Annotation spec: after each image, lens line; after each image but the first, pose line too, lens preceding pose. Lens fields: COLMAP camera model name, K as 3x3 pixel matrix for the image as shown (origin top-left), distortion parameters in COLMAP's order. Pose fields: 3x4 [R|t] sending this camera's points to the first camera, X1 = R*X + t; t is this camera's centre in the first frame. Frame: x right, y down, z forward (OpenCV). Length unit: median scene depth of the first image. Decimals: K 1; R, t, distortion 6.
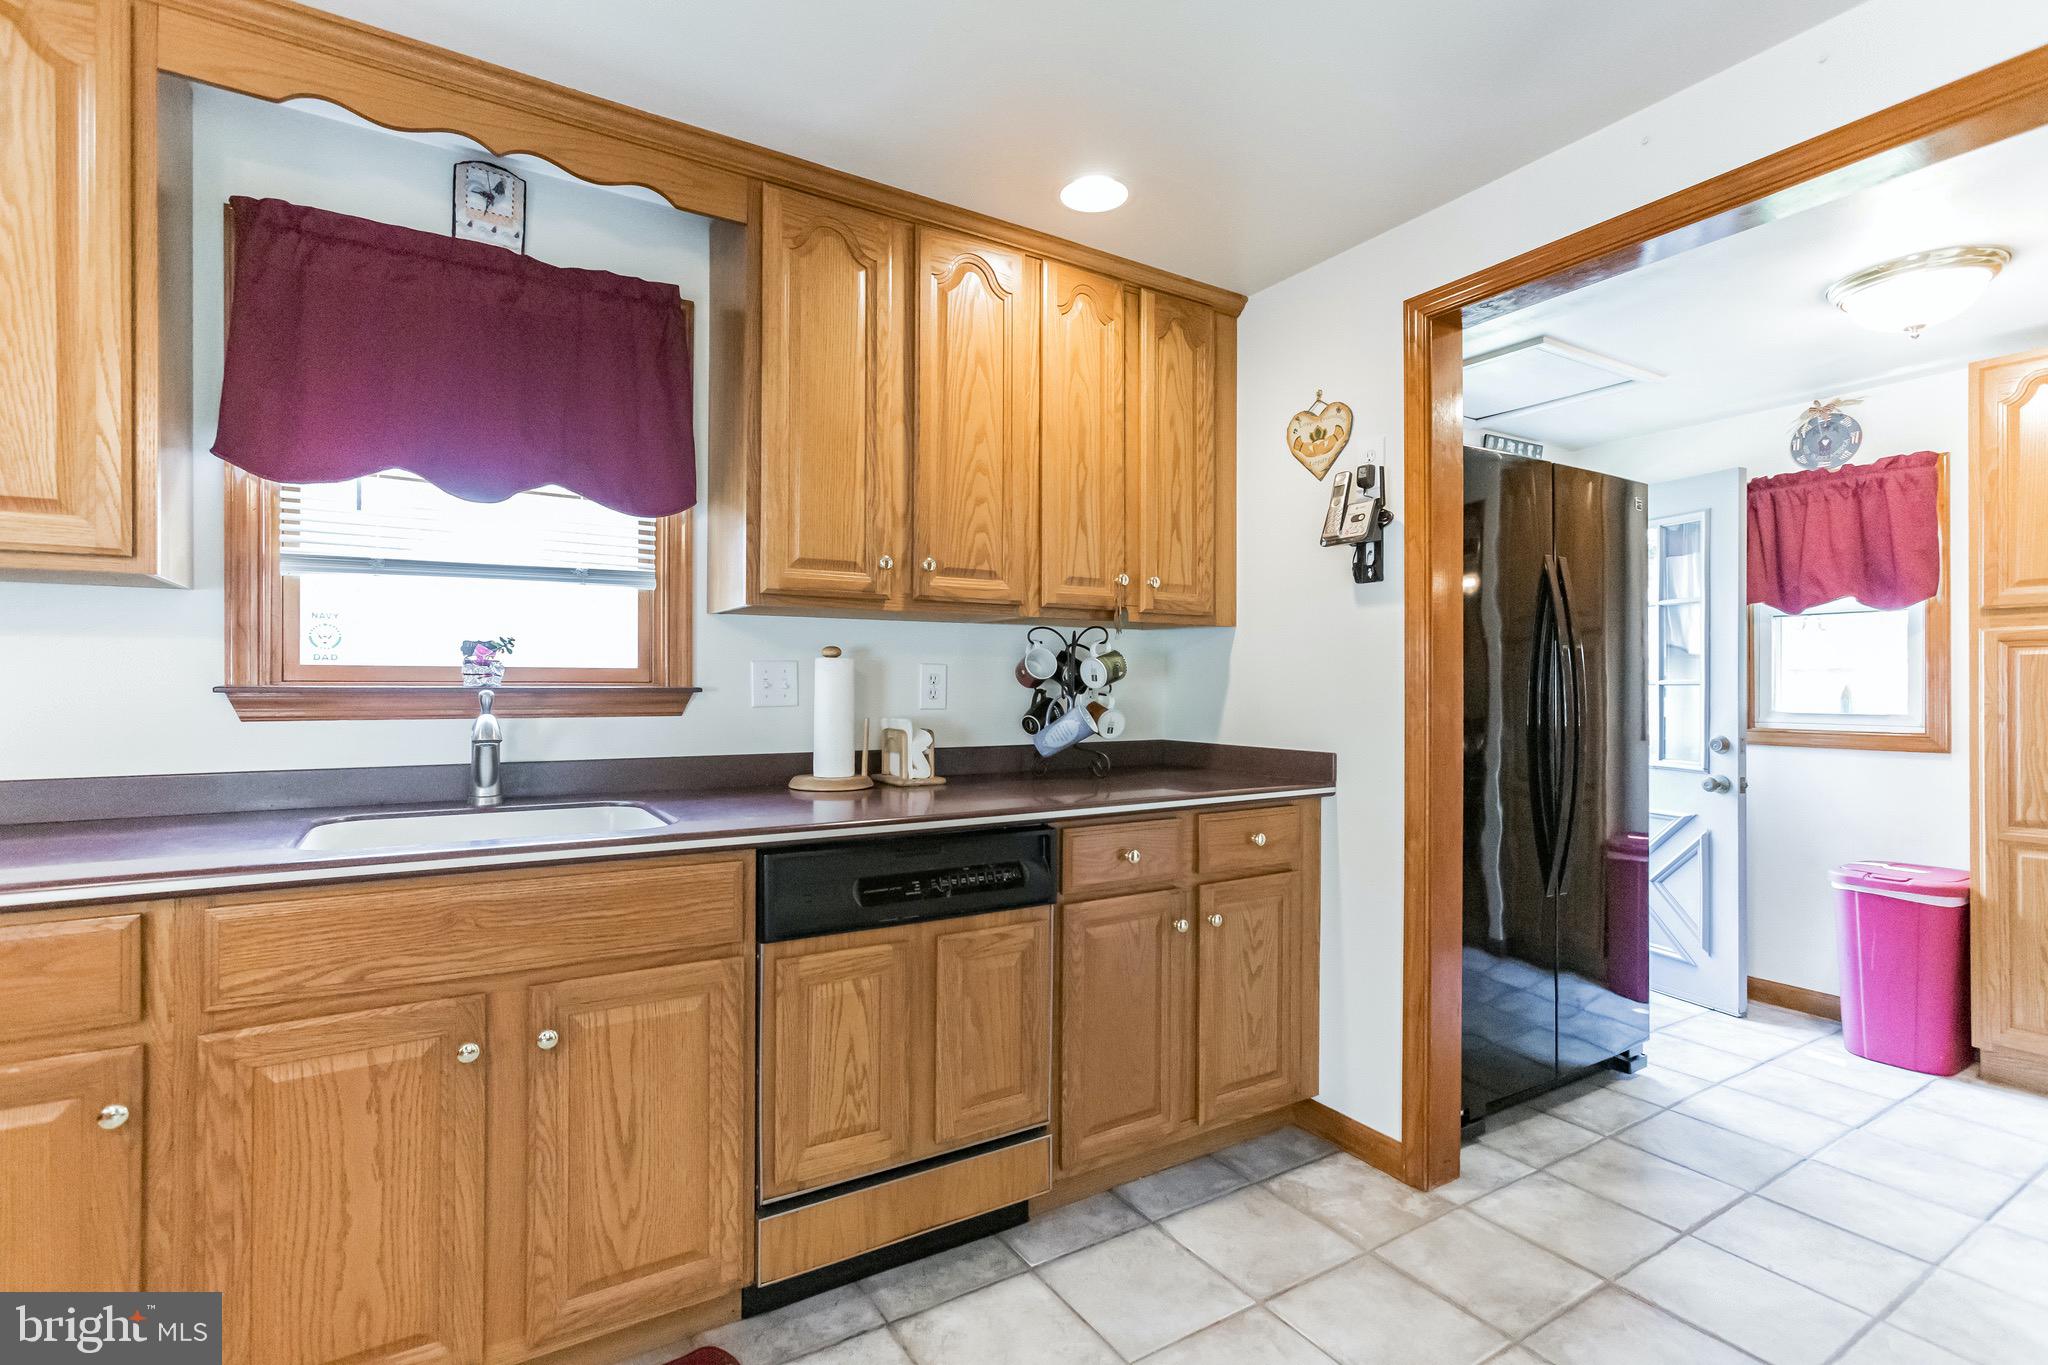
lens RADIAL K [[927.0, 0, 1021.2], [0, 927.0, 681.1], [0, 0, 1]] dist [-0.008645, 0.008663]
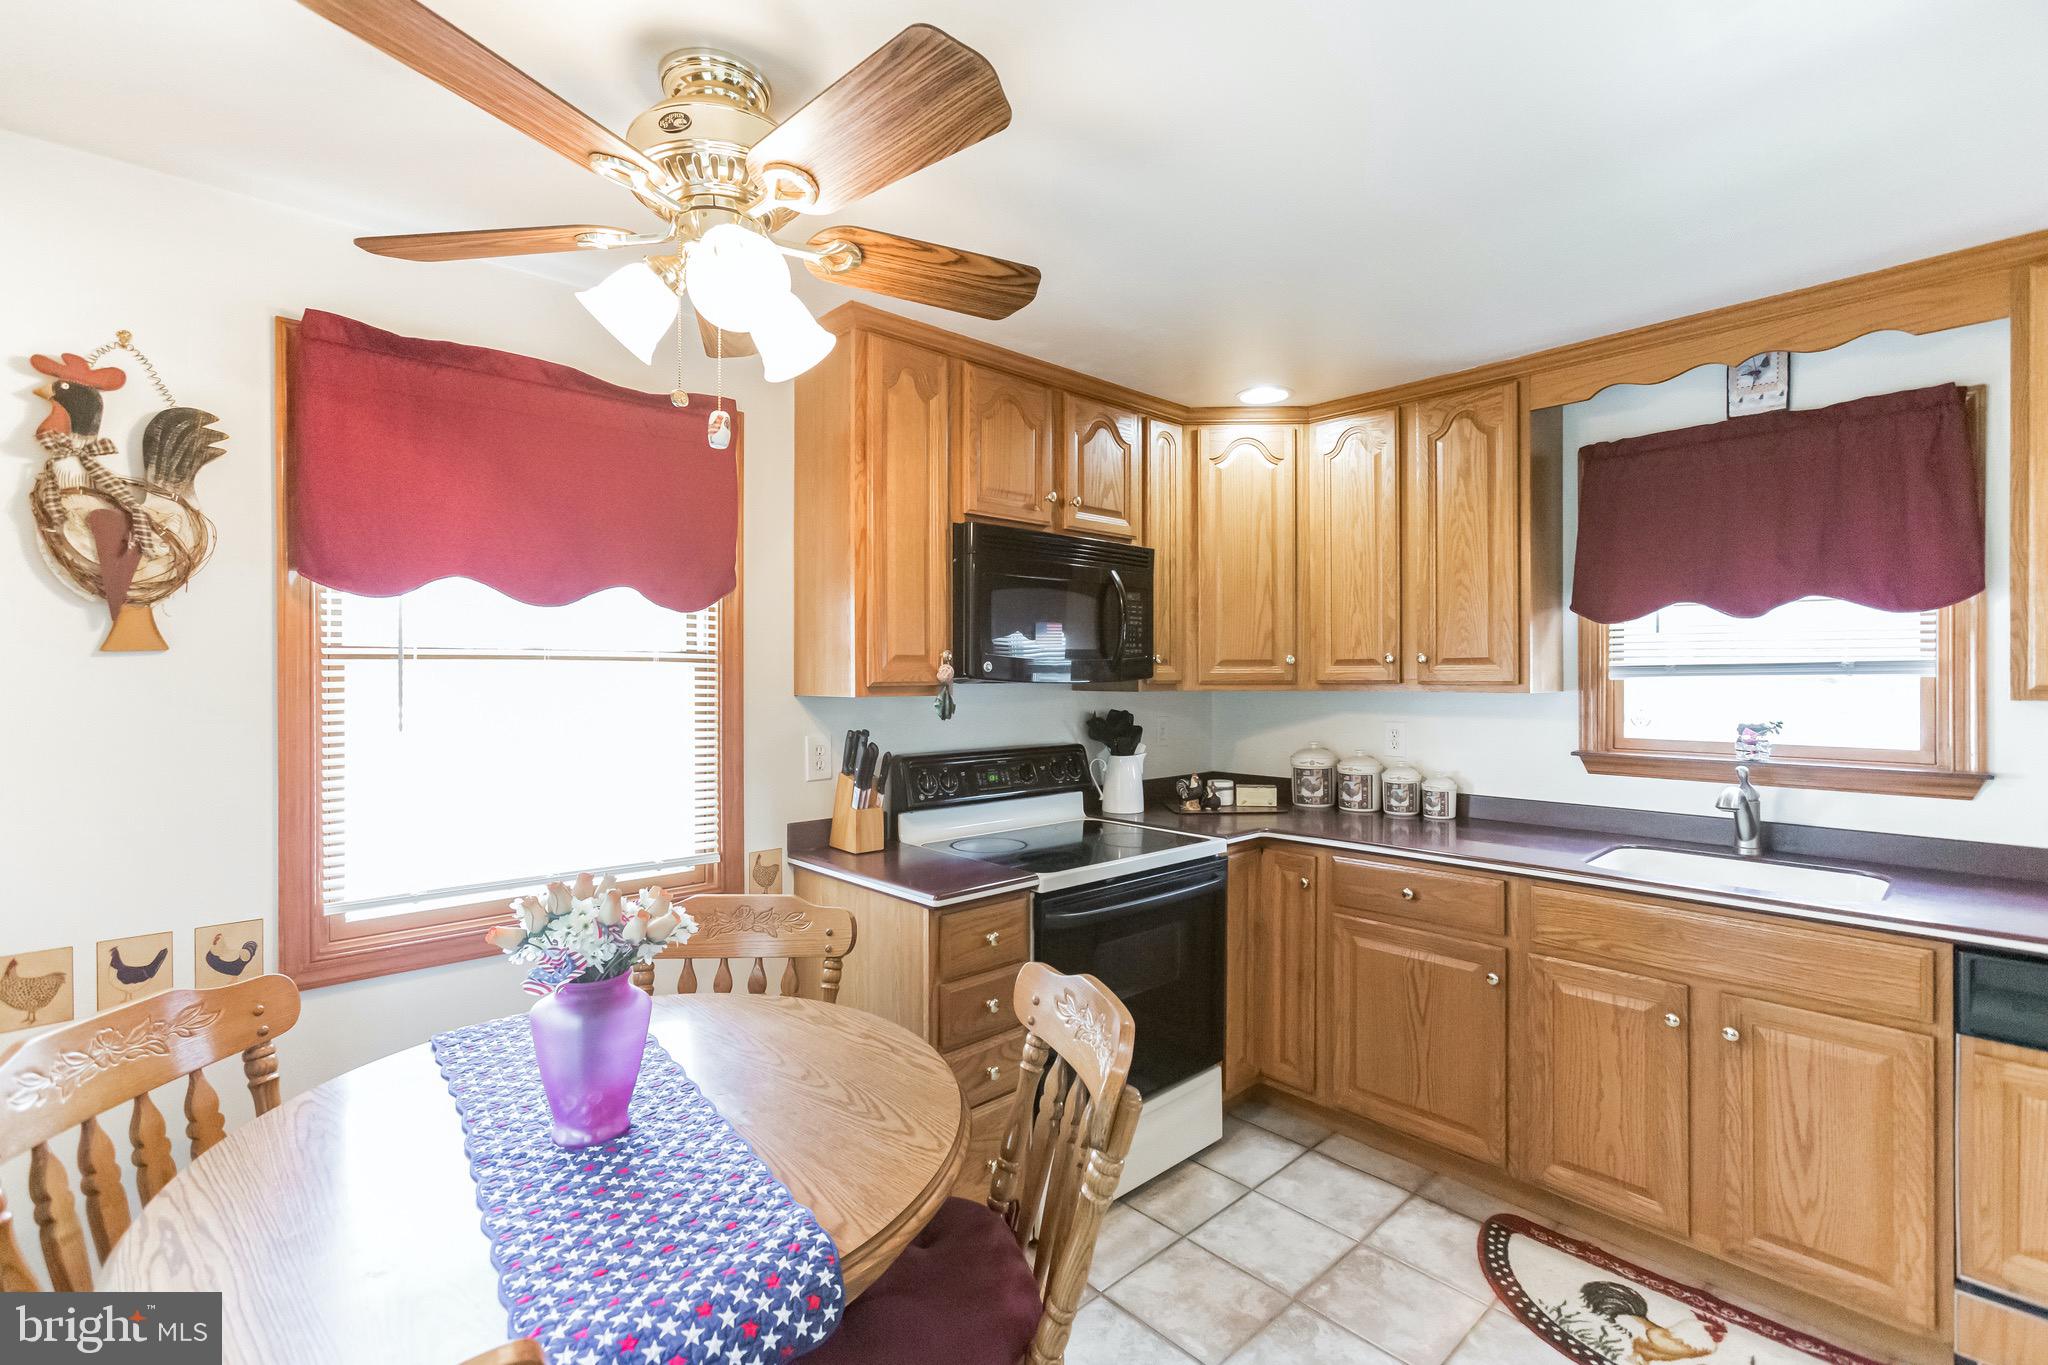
lens RADIAL K [[927.0, 0, 1021.2], [0, 927.0, 681.1], [0, 0, 1]] dist [-0.008645, 0.008663]
pose [[0.182809, 0.001127, -0.983148, 0.552970], [0.004526, 0.999988, 0.001987, -0.126092], [0.983138, -0.004813, 0.182802, -0.250506]]
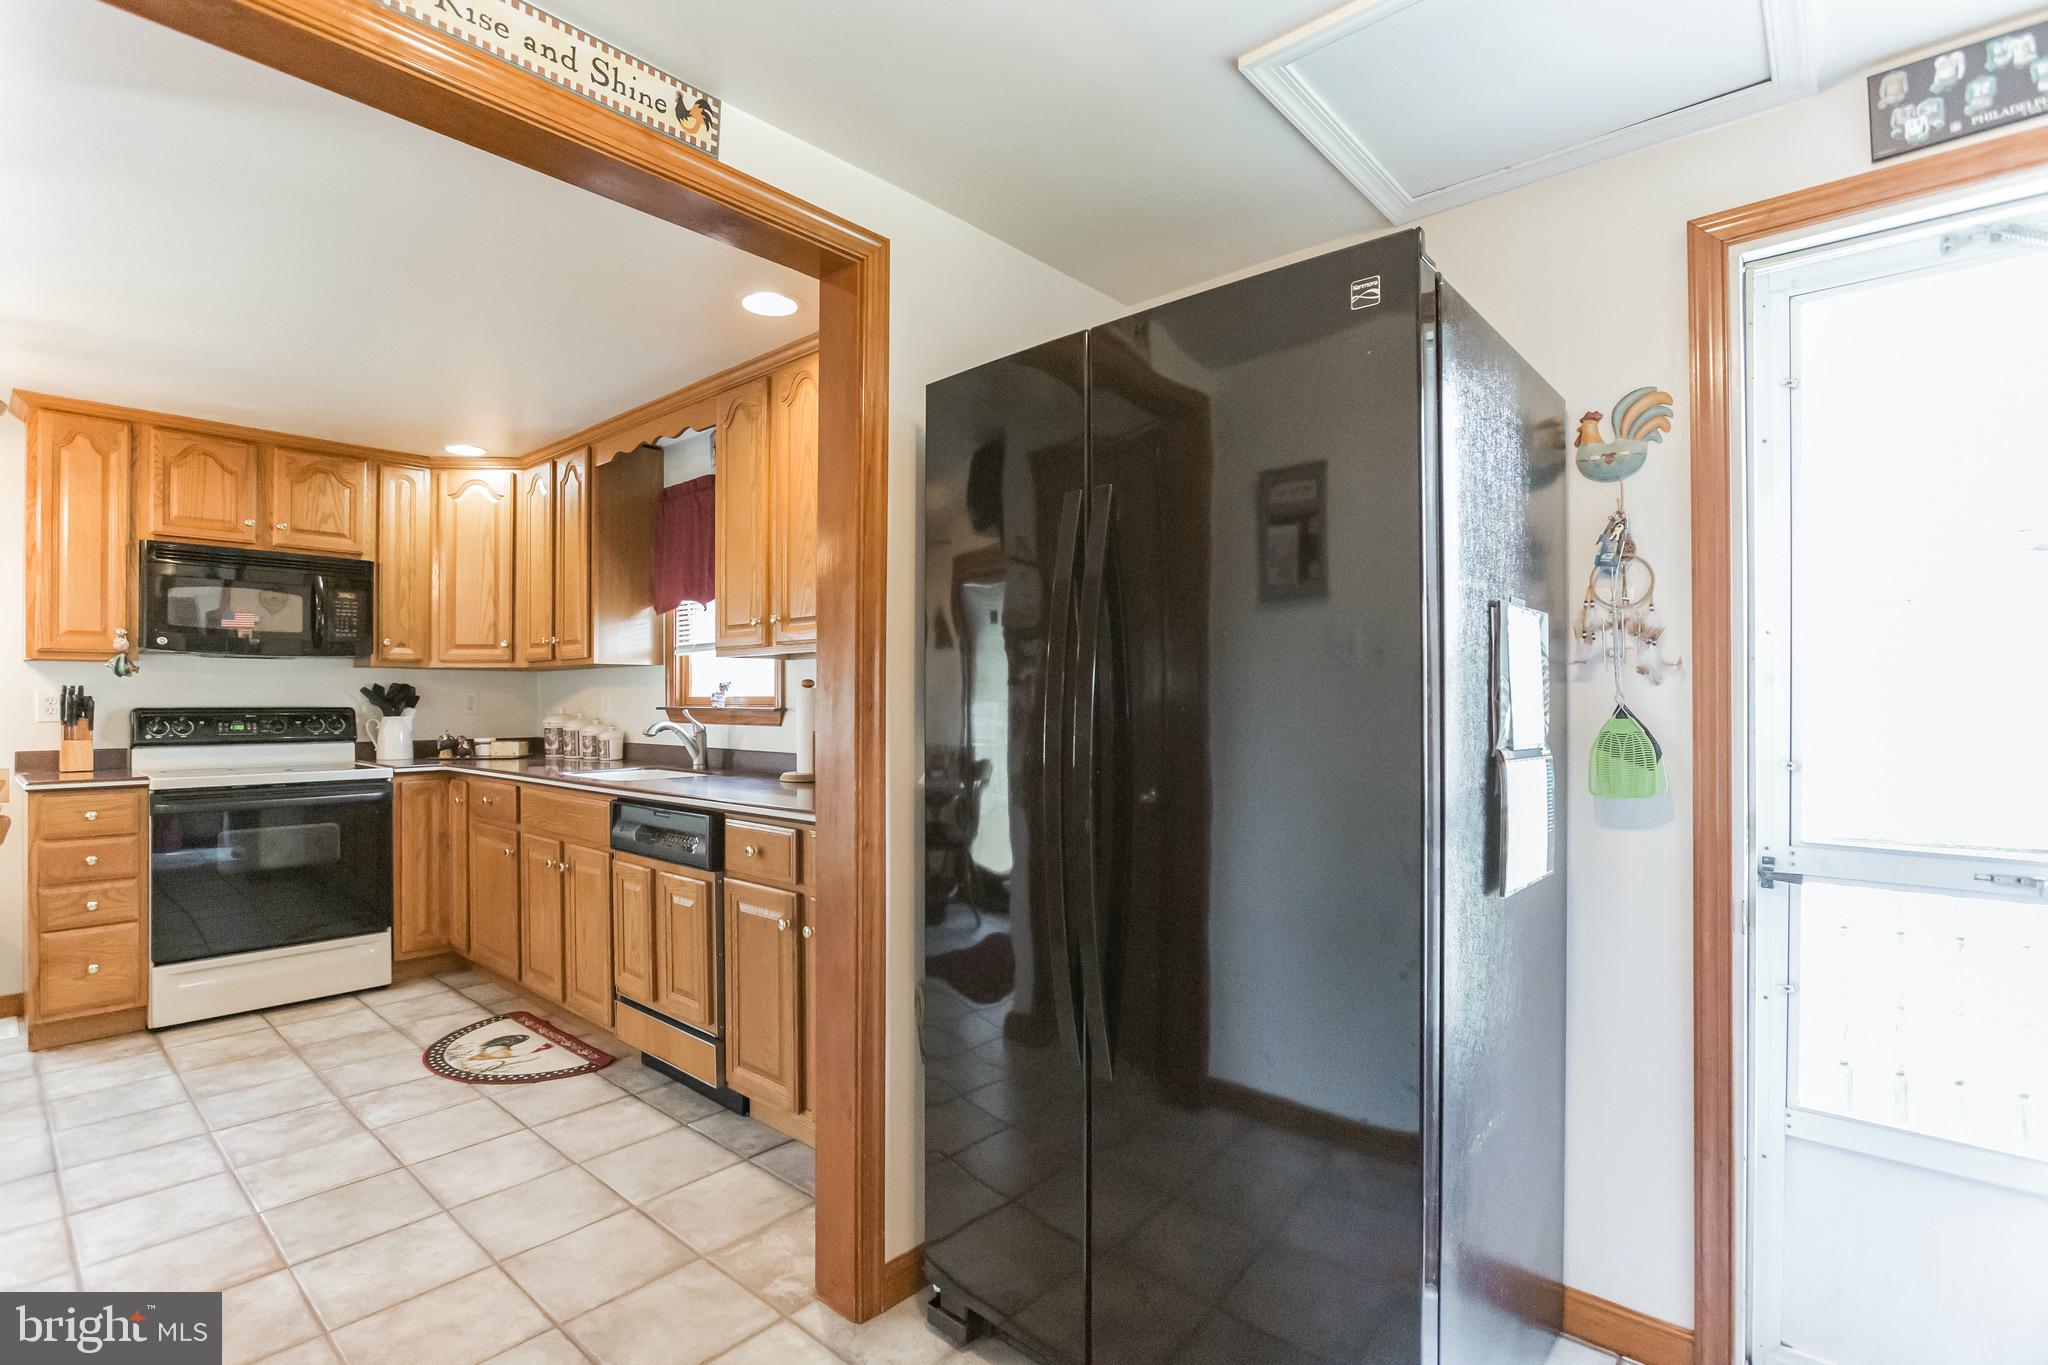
lens RADIAL K [[960.9, 0, 994.0], [0, 960.9, 696.6], [0, 0, 1]] dist [-0.025160, 0.008414]
pose [[0.284337, -0.007602, -0.958694, 1.663616], [0.003309, 0.999970, -0.006948, -0.001250], [0.958719, -0.001196, 0.284353, 1.125986]]
